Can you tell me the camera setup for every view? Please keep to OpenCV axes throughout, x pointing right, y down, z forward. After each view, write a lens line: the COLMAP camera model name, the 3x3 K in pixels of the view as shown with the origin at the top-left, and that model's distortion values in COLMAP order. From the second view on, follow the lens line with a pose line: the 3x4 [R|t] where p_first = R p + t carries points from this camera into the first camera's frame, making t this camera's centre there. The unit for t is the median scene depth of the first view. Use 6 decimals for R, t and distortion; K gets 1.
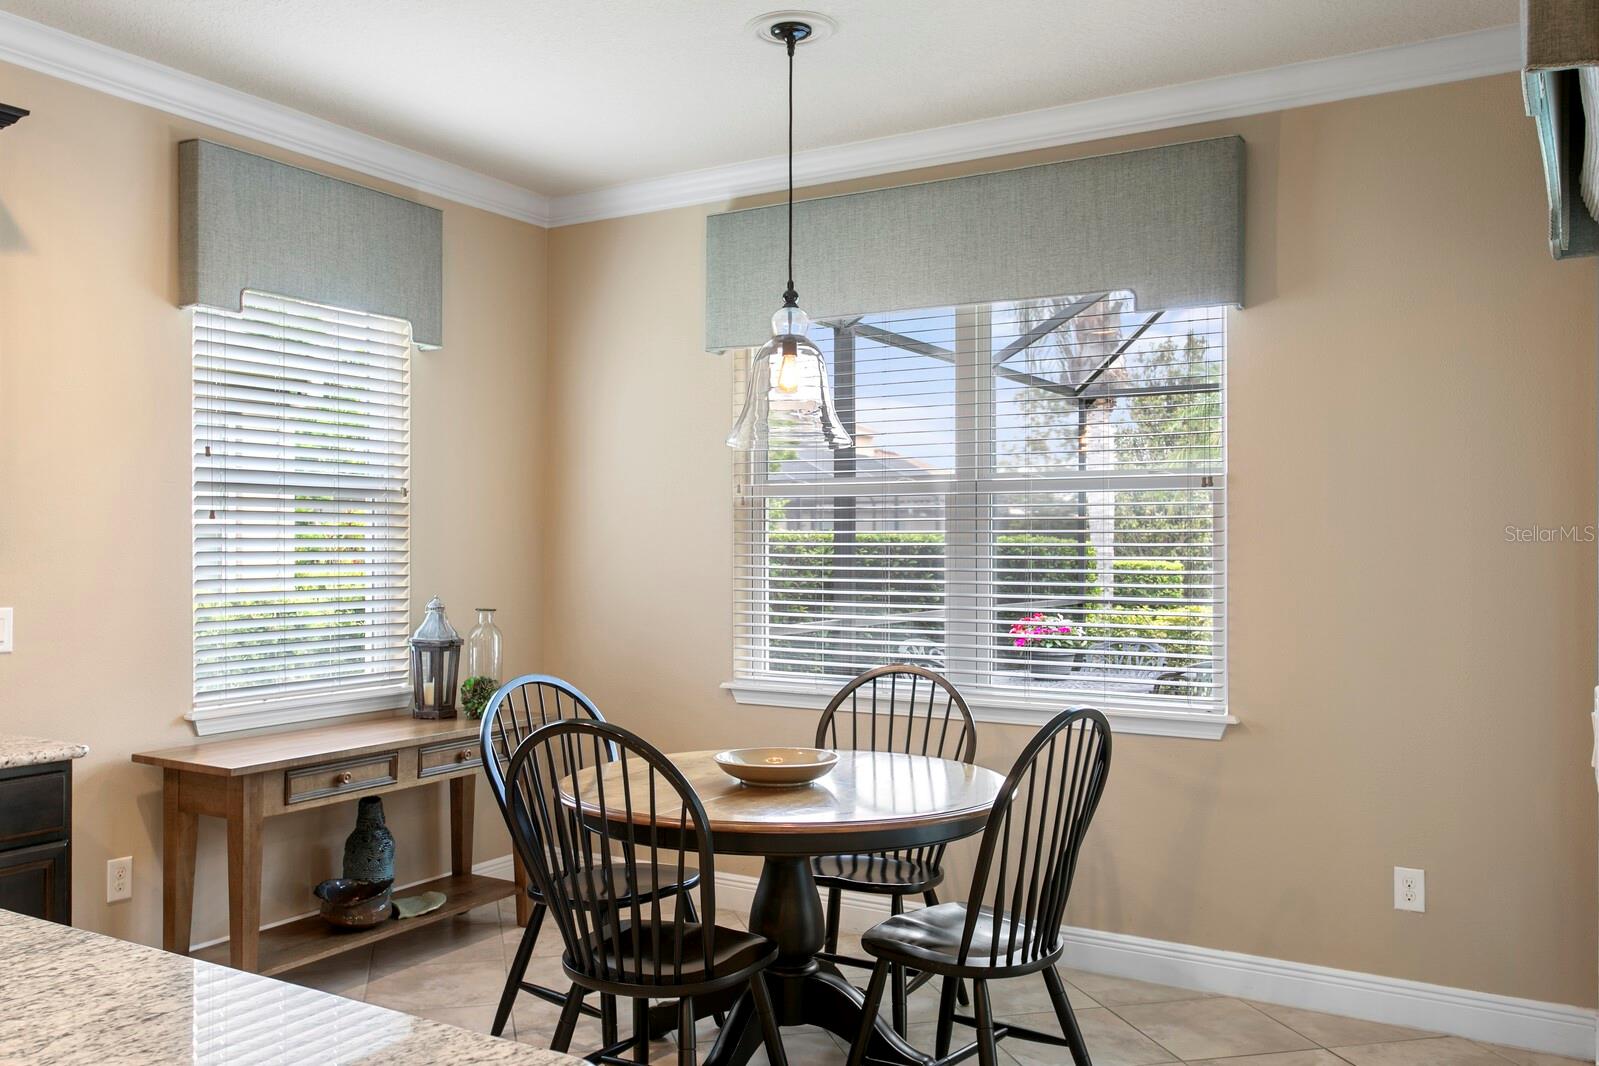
lens RADIAL K [[1324.5, 0, 790.9], [0, 1324.5, 546.5], [0, 0, 1]] dist [-0.000530, 0.009211]
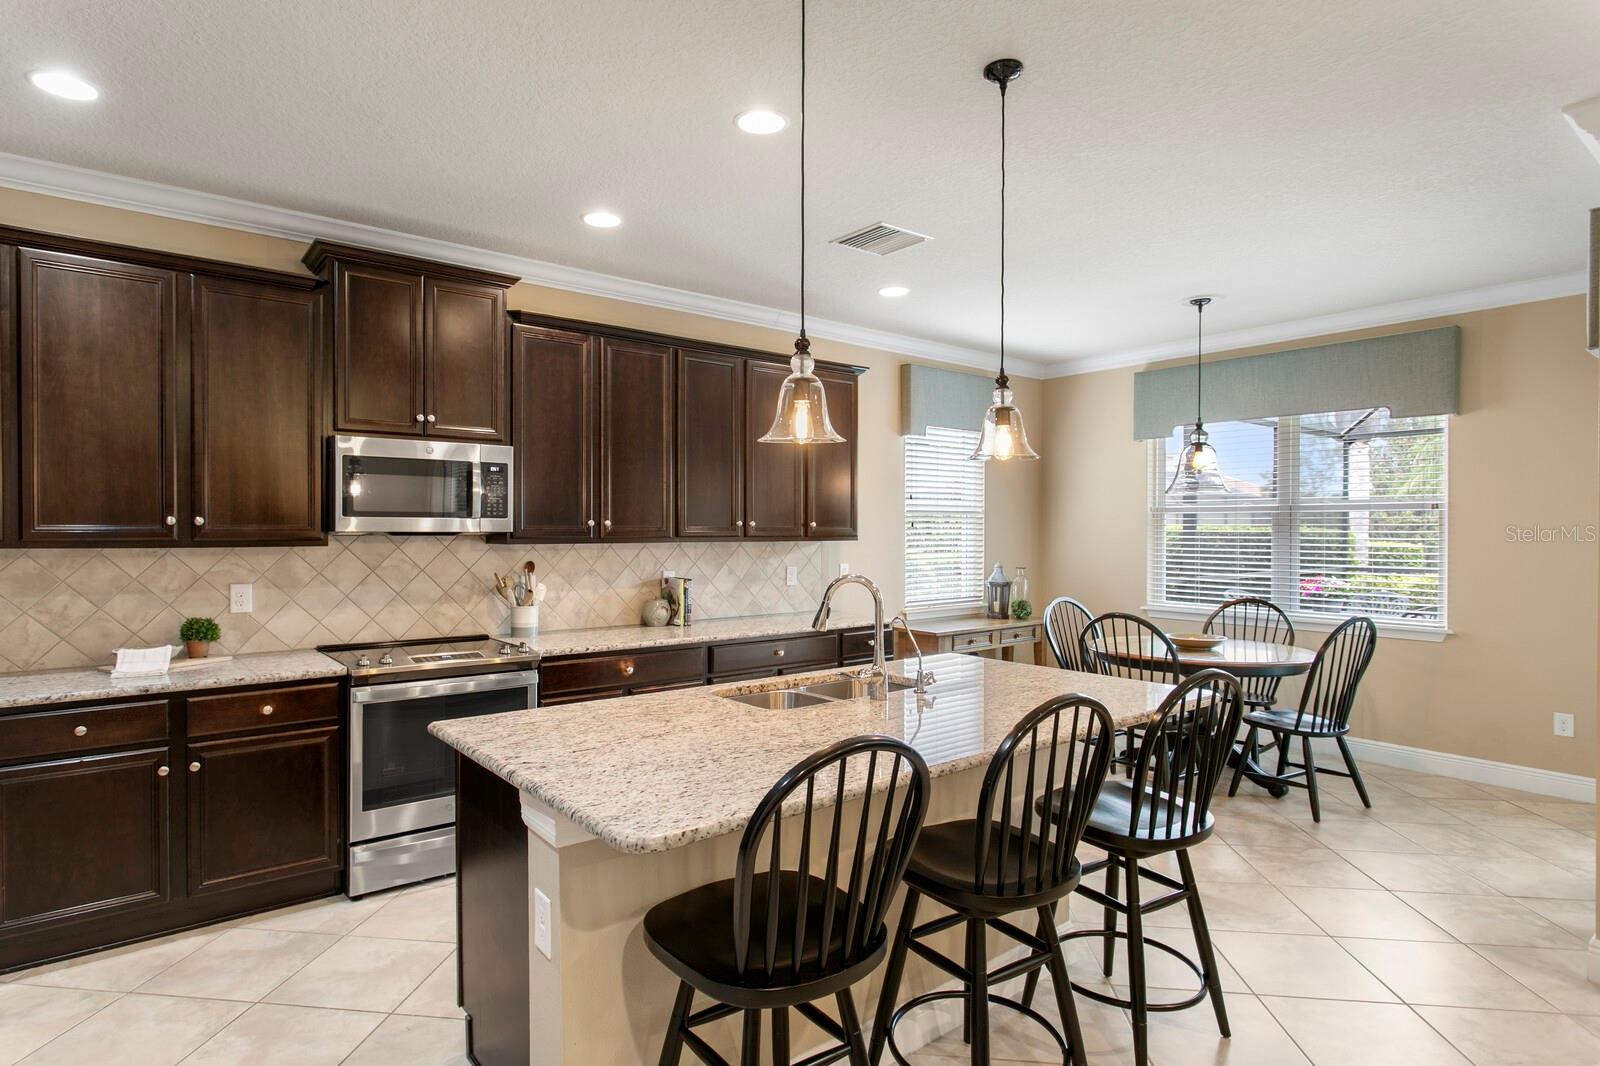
lens RADIAL K [[843.7, 0, 774.3], [0, 843.7, 537.1], [0, 0, 1]] dist [-0.003566, 0.001136]
pose [[0.931471, 0.002744, -0.363805, -0.134068], [0.000382, 0.999964, 0.008520, -0.016118], [0.363815, -0.008075, 0.931436, -0.488954]]
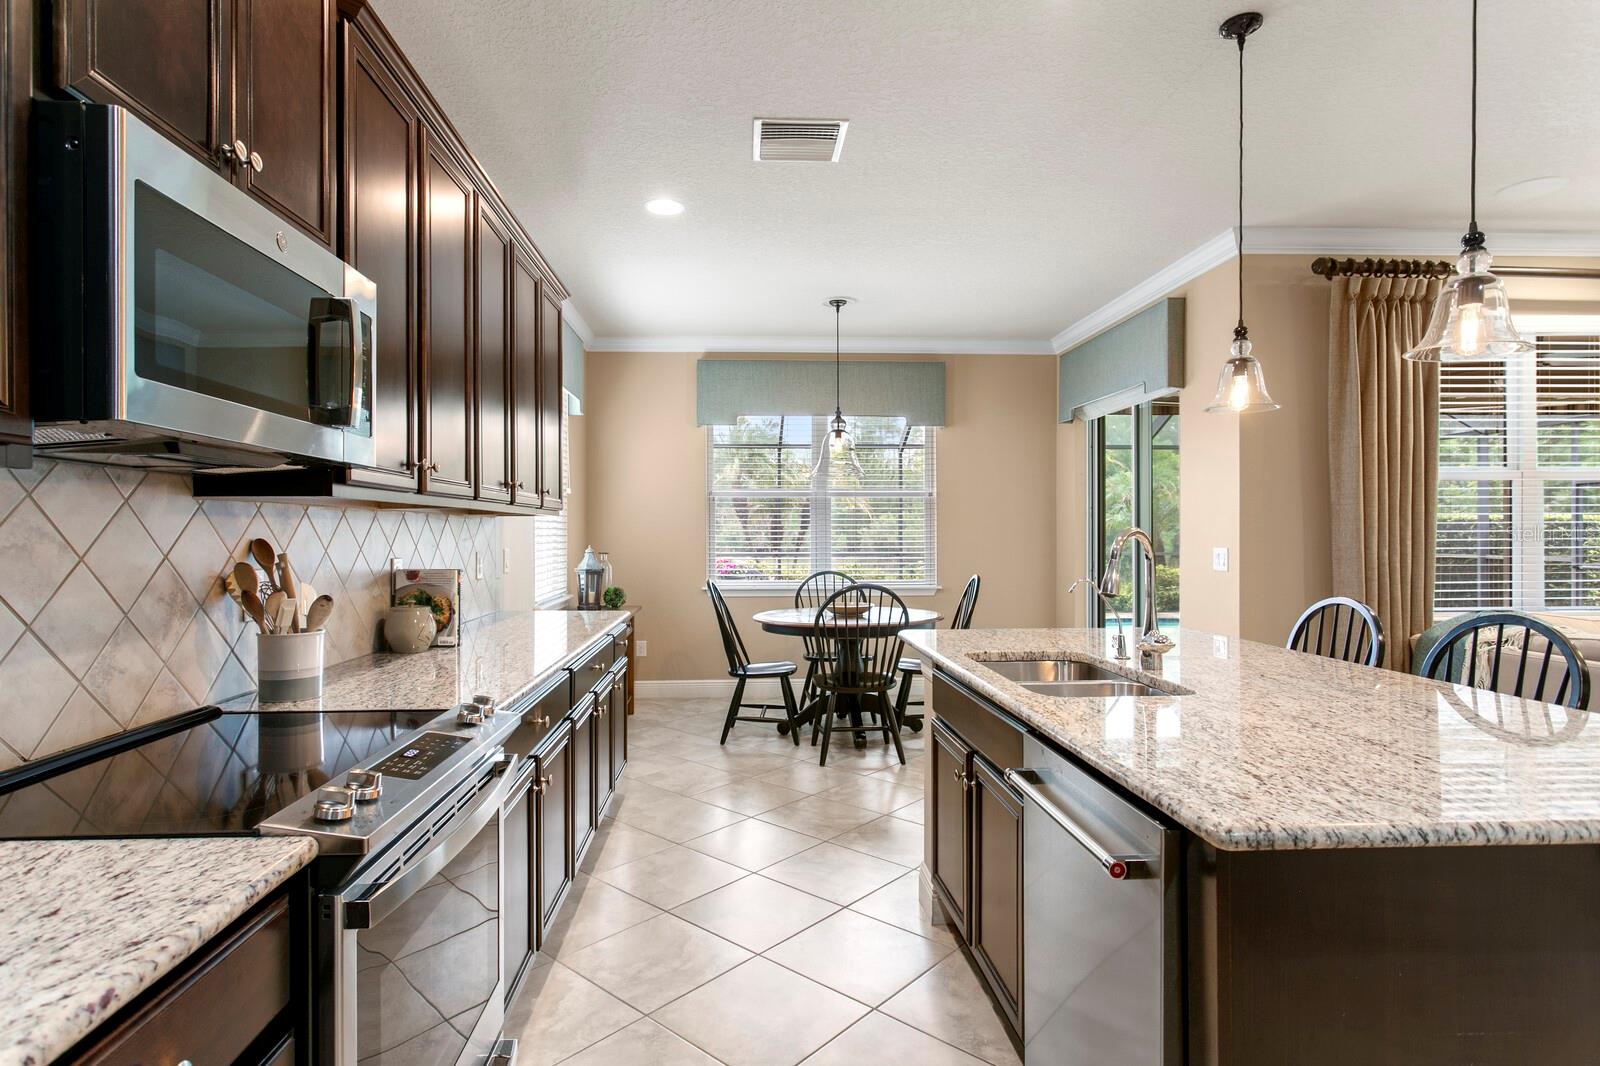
lens RADIAL K [[843.7, 0, 762.9], [0, 843.7, 527.5], [0, 0, 1]] dist [-0.003566, 0.001136]
pose [[0.829858, 0.000155, 0.557974, -0.884435], [0.004118, 0.999971, -0.006402, 0.023829], [-0.557959, 0.007610, 0.829833, -0.165929]]
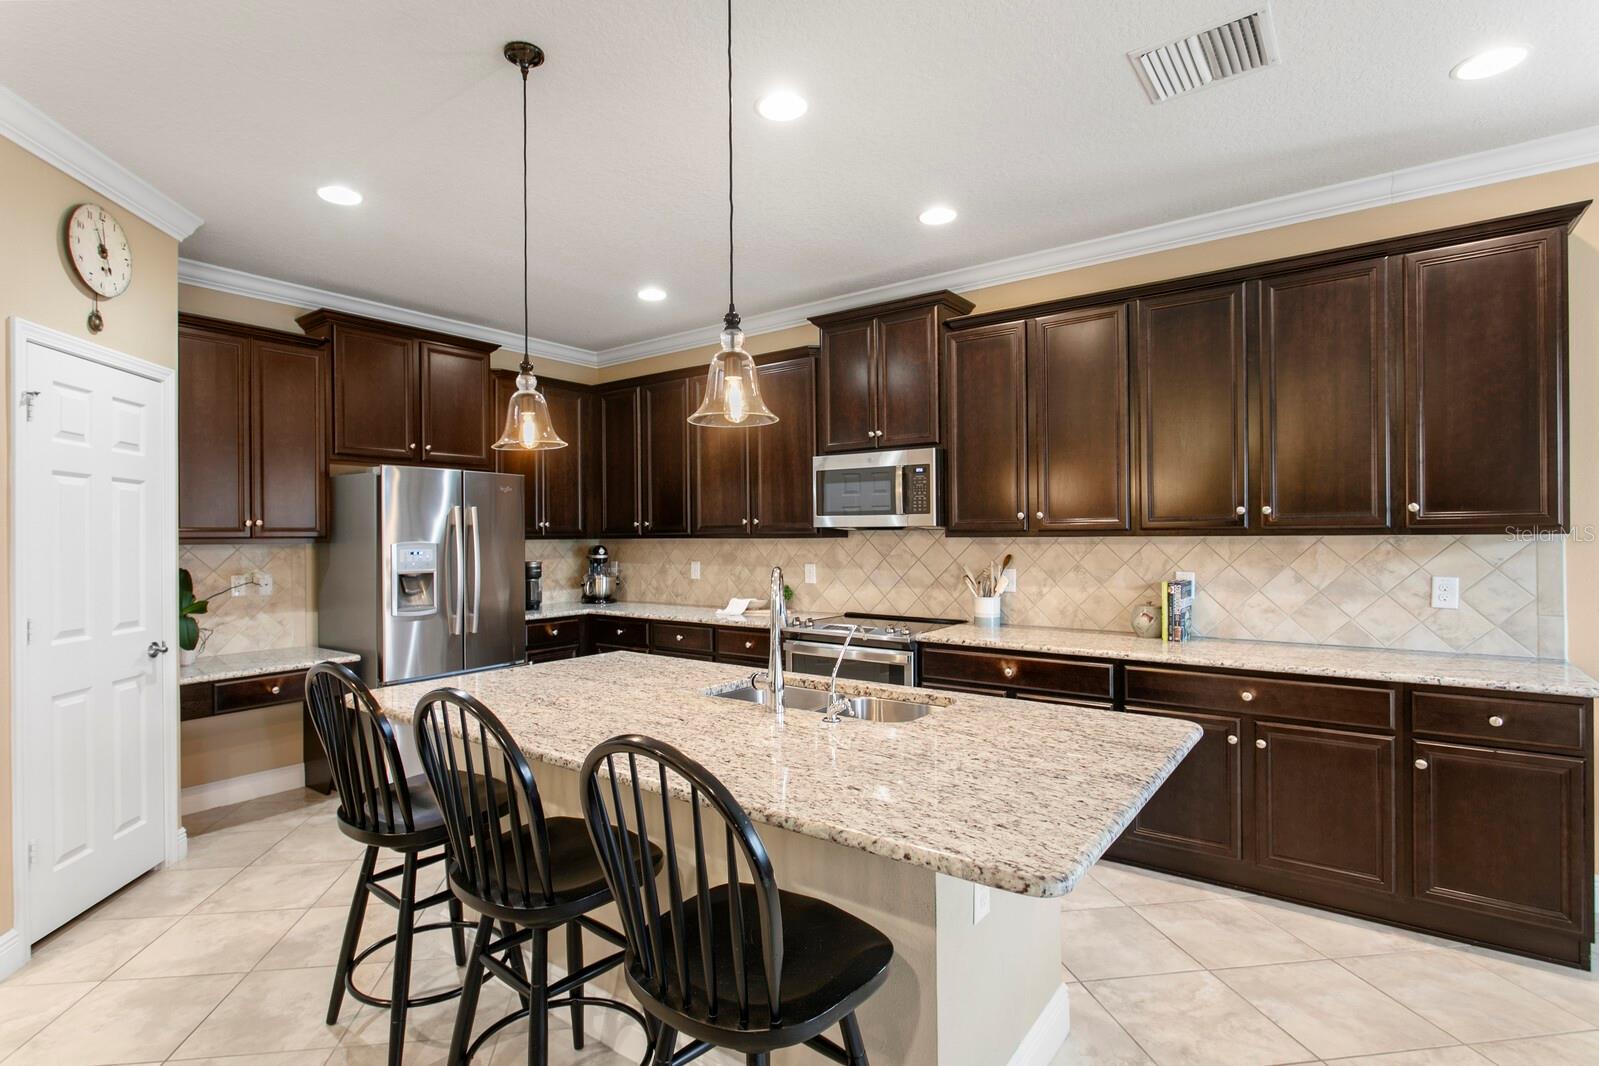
lens RADIAL K [[777.9, 0, 760.0], [0, 777.9, 534.0], [0, 0, 1]] dist [-0.004863, 0.002722]
pose [[-0.117213, -0.000010, -0.993107, 0.246266], [0.010077, 0.999949, -0.001199, -0.004394], [0.993056, -0.010148, -0.117207, 0.235295]]
